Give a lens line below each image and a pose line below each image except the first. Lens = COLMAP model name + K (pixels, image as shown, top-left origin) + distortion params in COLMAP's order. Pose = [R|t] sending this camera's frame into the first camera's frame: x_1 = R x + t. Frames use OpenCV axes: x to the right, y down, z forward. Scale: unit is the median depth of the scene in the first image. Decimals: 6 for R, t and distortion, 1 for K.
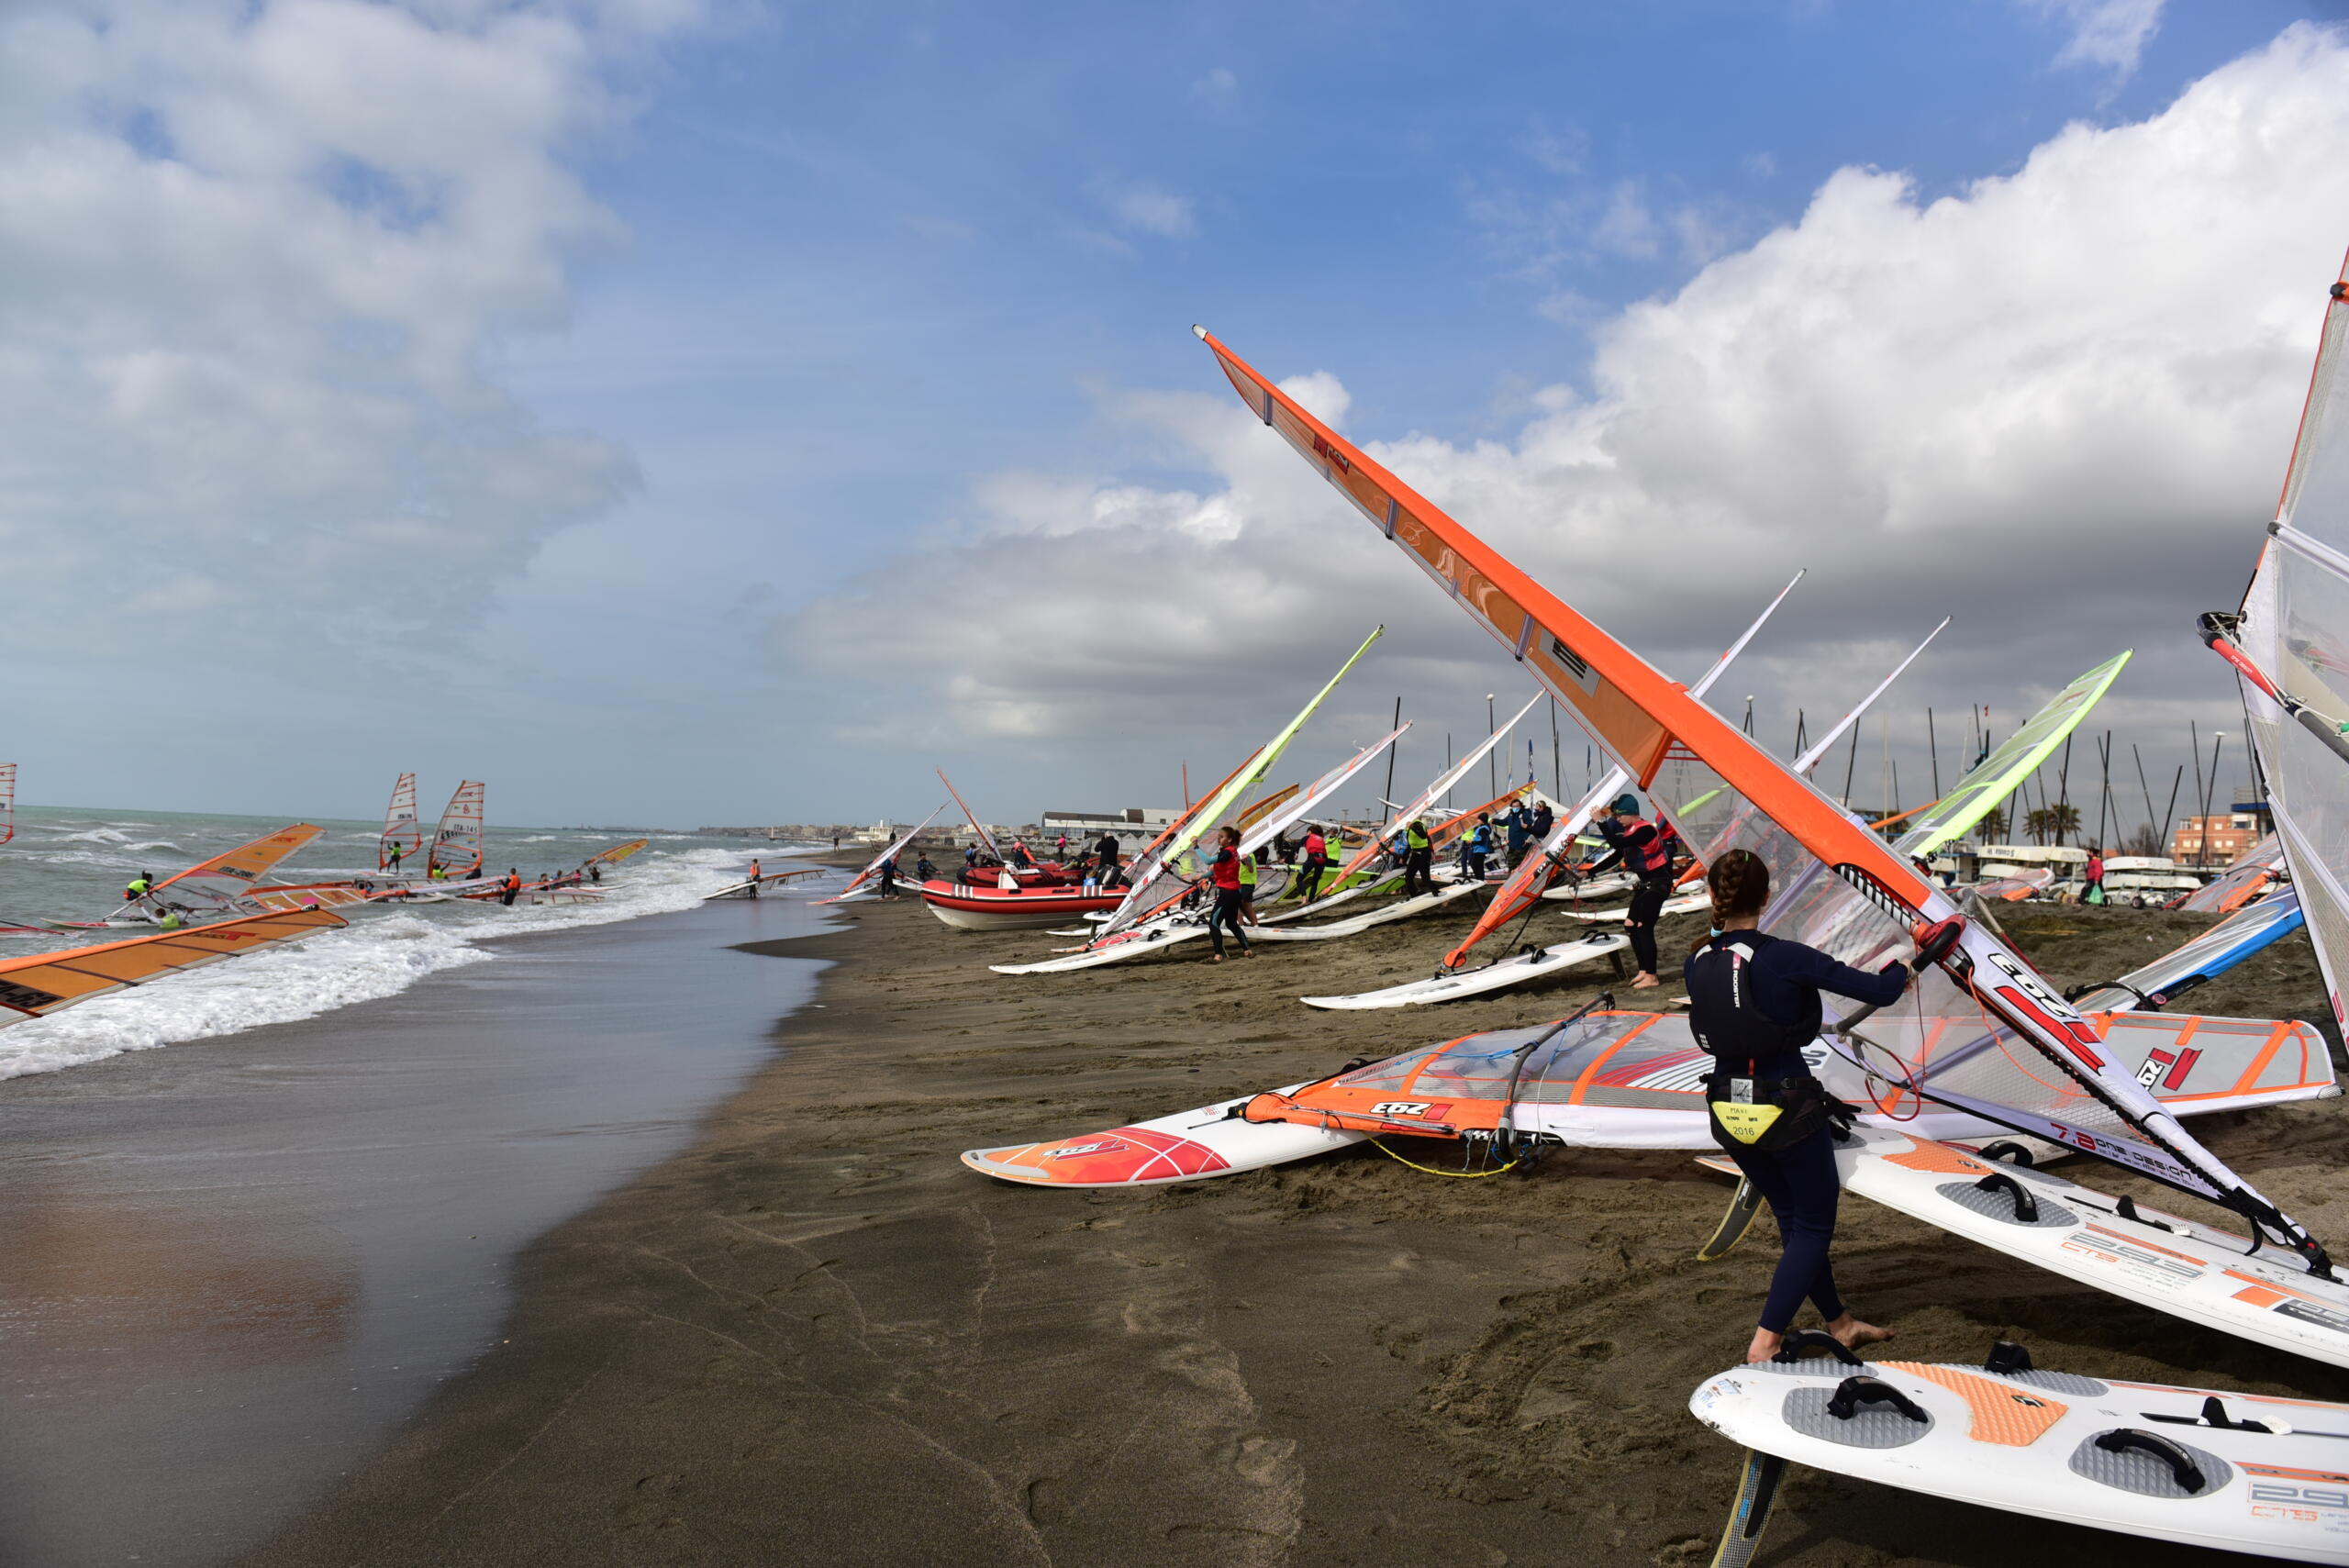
lens RADIAL K [[1595.2, 0, 1207.4], [0, 1595.2, 731.0], [0, 0, 1]] dist [-0.061757, -0.000441]
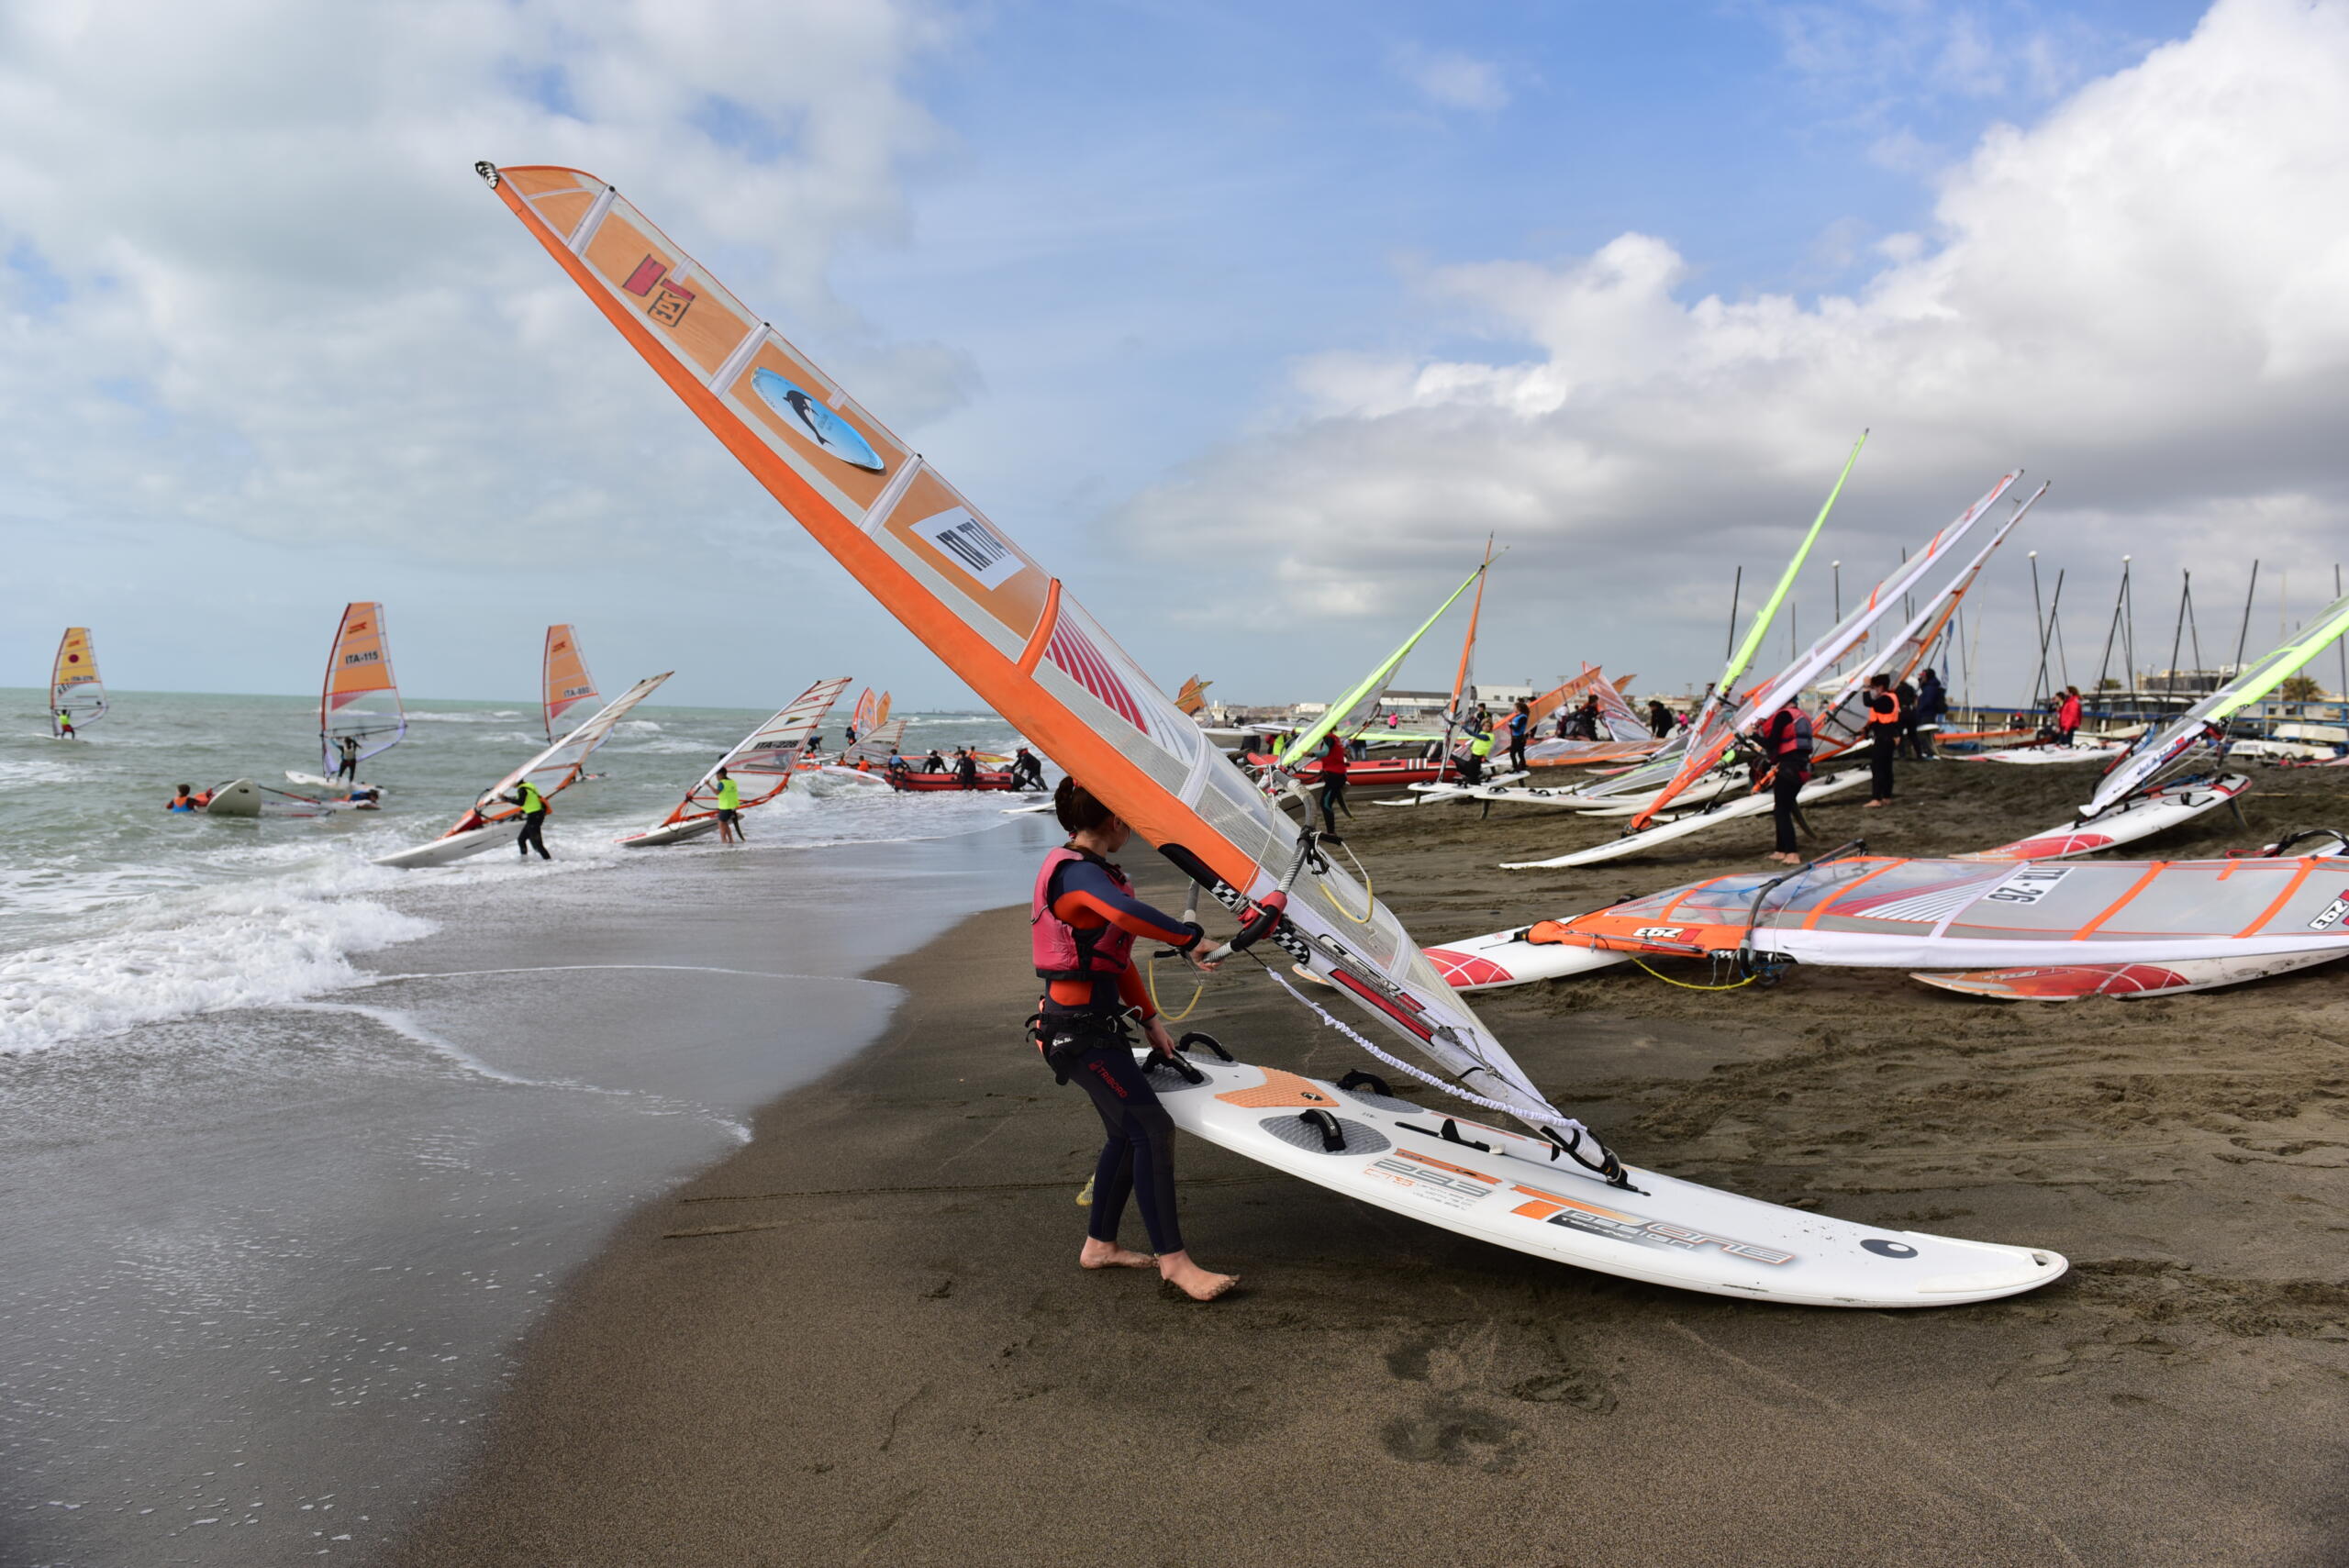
lens RADIAL K [[1662.2, 0, 1174.5], [0, 1662.2, 784.0], [0, 0, 1]] dist [-0.023734, -0.002022]
pose [[0.974677, -0.001120, -0.223616, 0.045444], [0.024907, 0.994309, 0.103582, -0.010036], [0.222227, -0.106529, 0.969158, -0.265340]]
